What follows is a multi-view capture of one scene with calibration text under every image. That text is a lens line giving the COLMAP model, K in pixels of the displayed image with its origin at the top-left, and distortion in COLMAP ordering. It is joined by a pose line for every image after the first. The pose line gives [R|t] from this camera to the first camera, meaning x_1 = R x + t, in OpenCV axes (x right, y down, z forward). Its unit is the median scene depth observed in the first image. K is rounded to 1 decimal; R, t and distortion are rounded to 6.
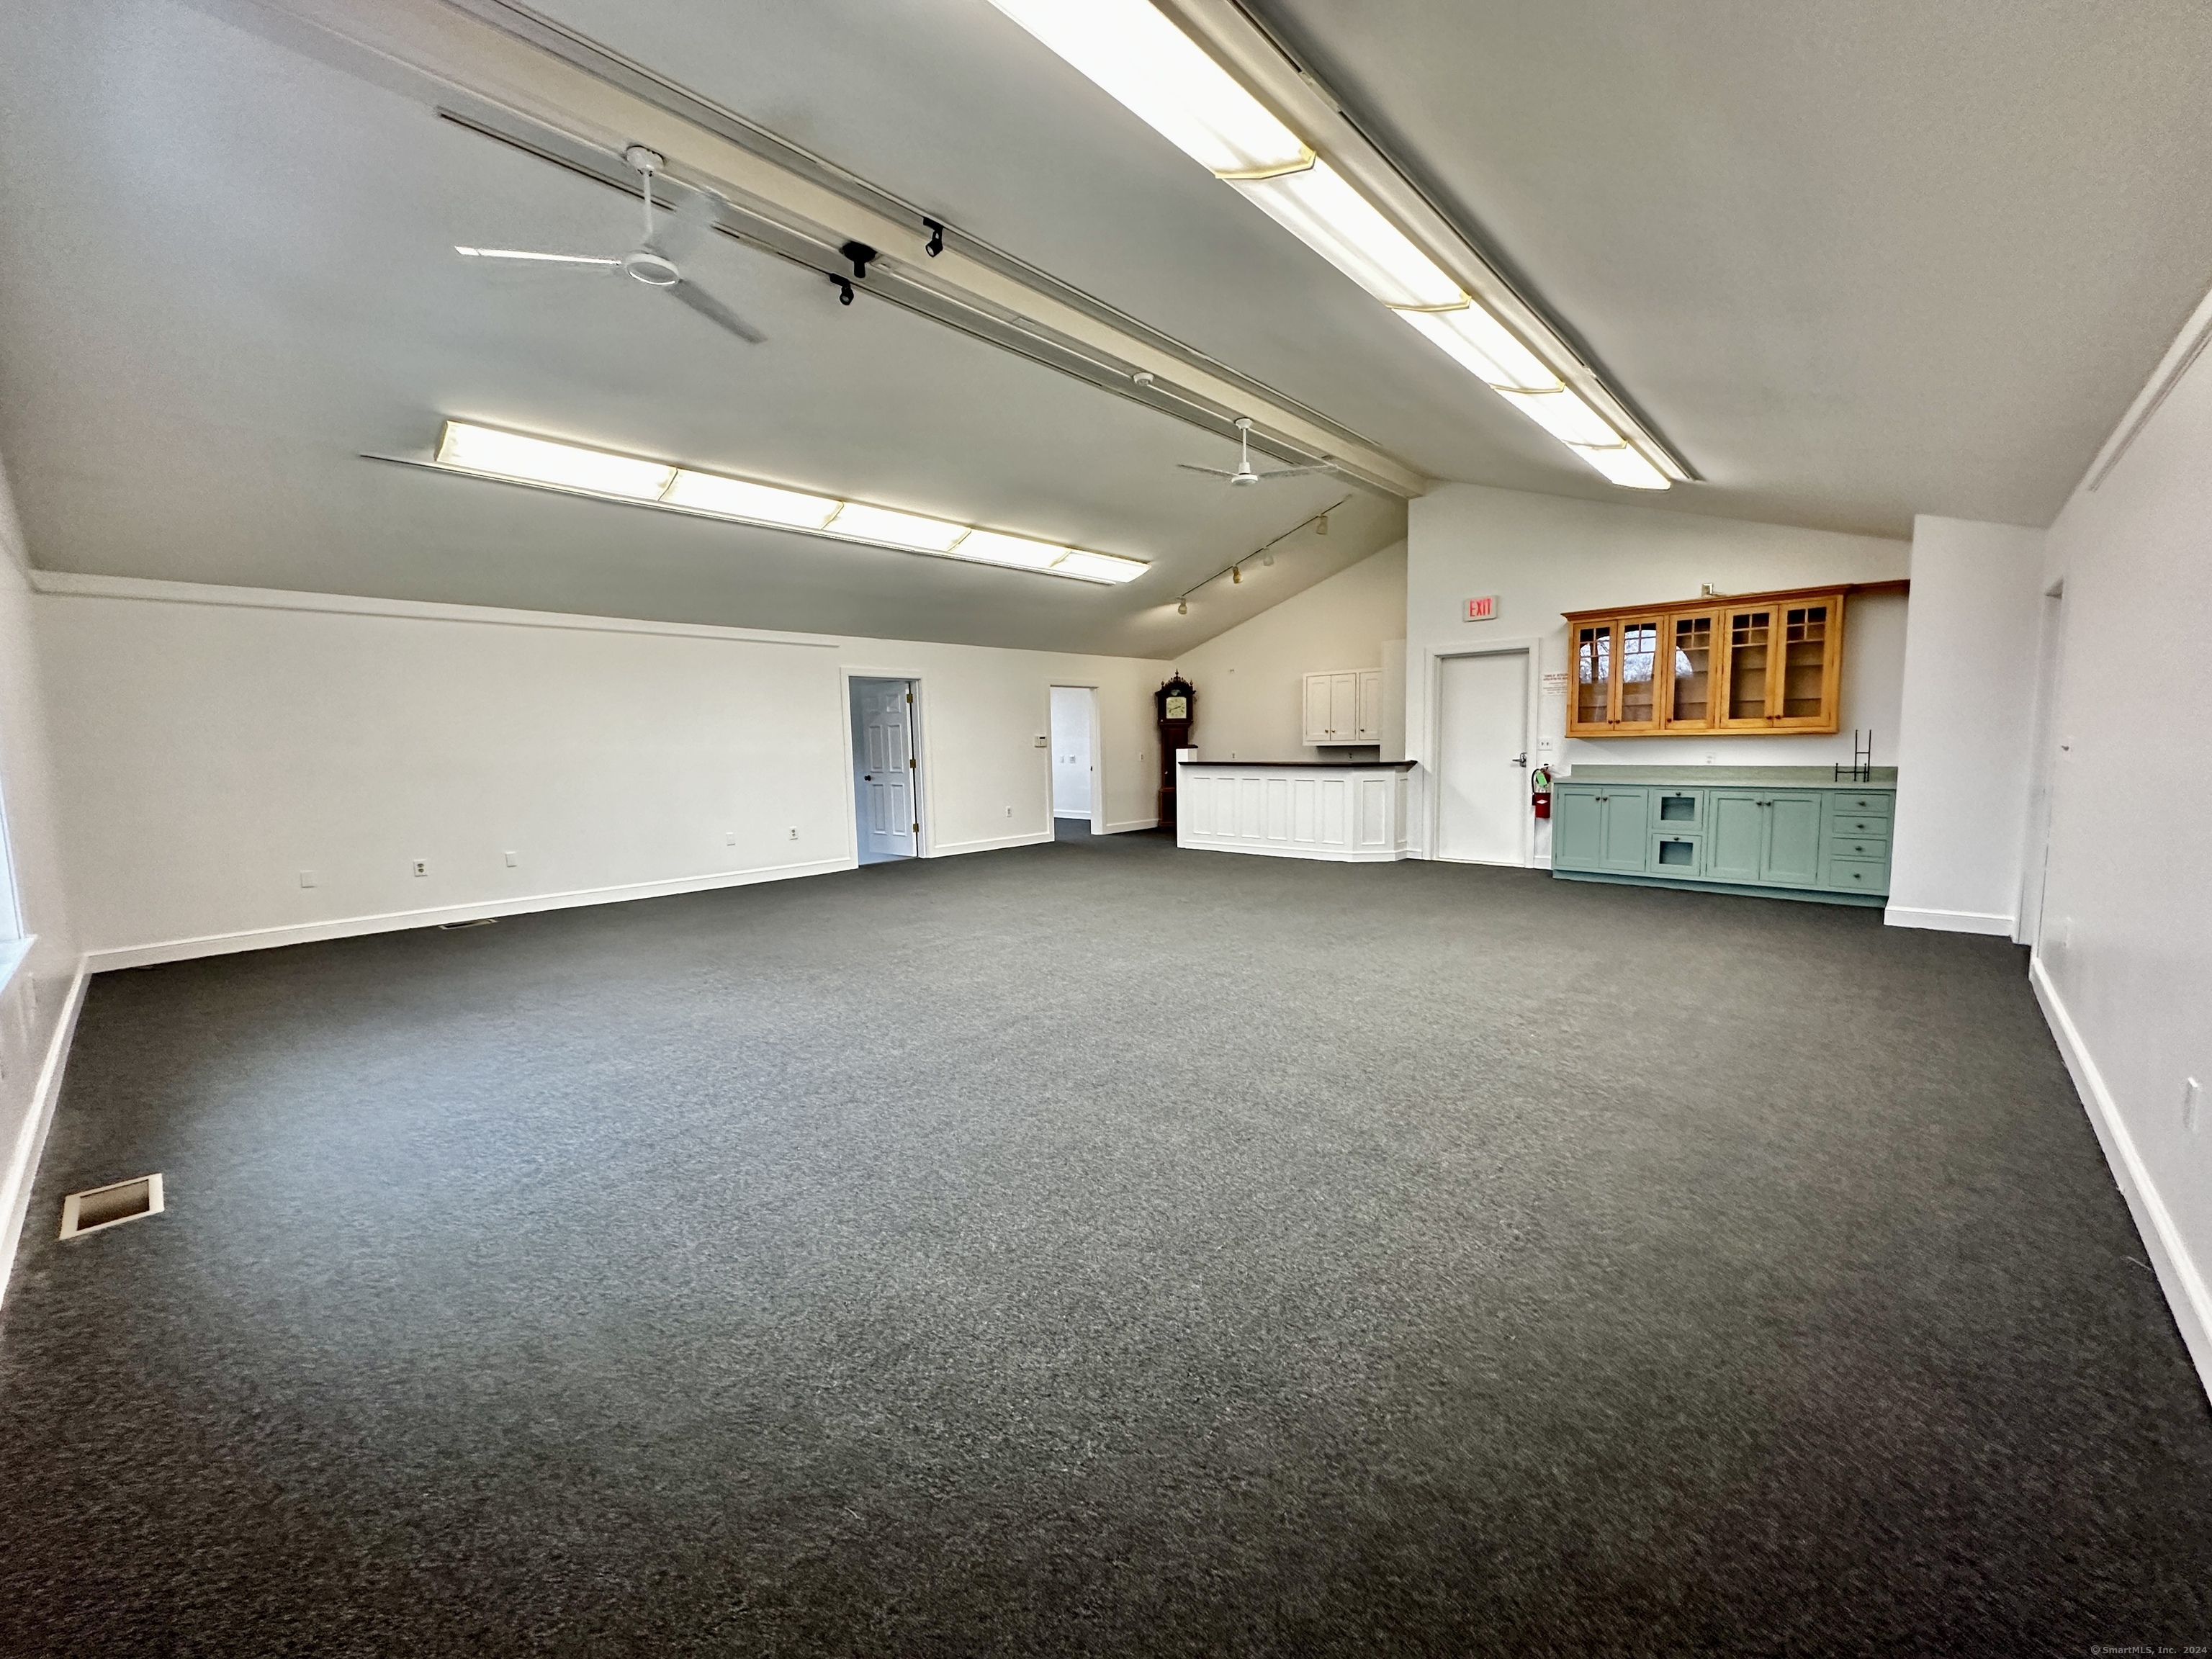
lens RADIAL K [[881.1, 0, 1104.2], [0, 881.1, 830.3], [0, 0, 1]] dist [0.000803, 0.000094]
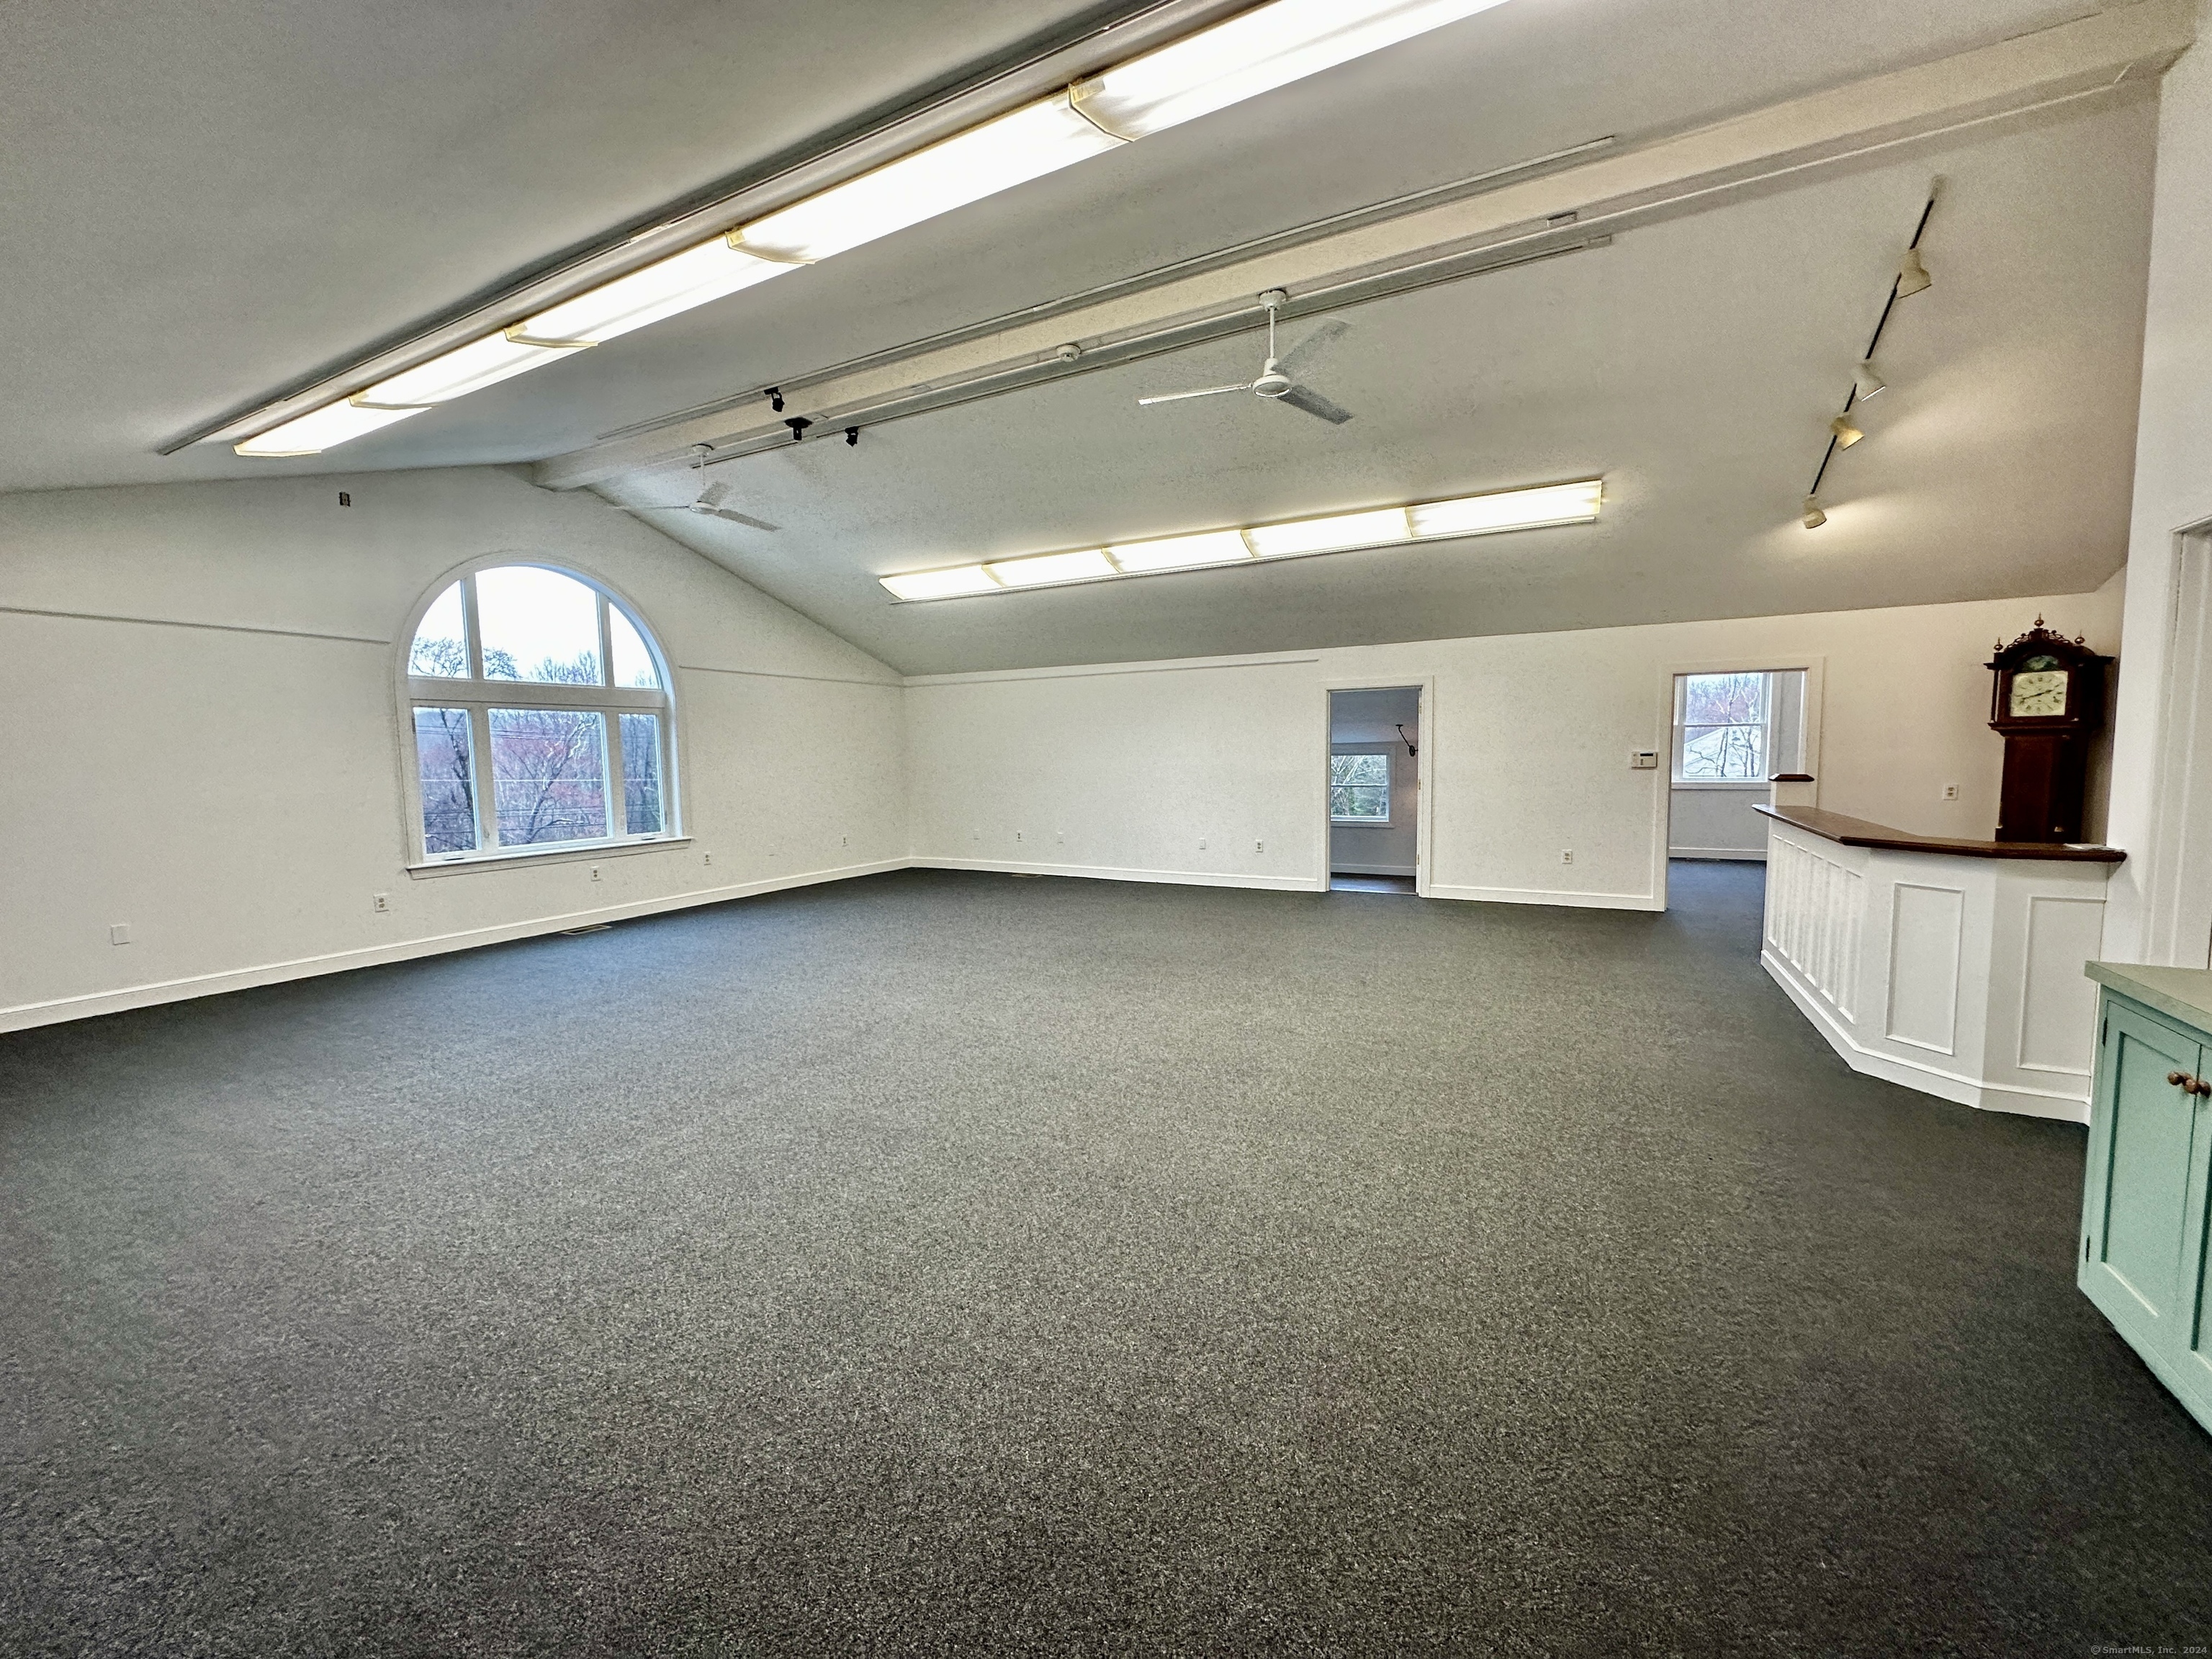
lens RADIAL K [[881.1, 0, 1107.5], [0, 881.1, 830.9], [0, 0, 1]] dist [0.000803, 0.000094]
pose [[0.259345, 0.100728, -0.960518, 0.570979], [-0.090008, 0.992739, 0.079804, -0.077524], [0.961581, 0.065757, 0.266528, 0.521227]]
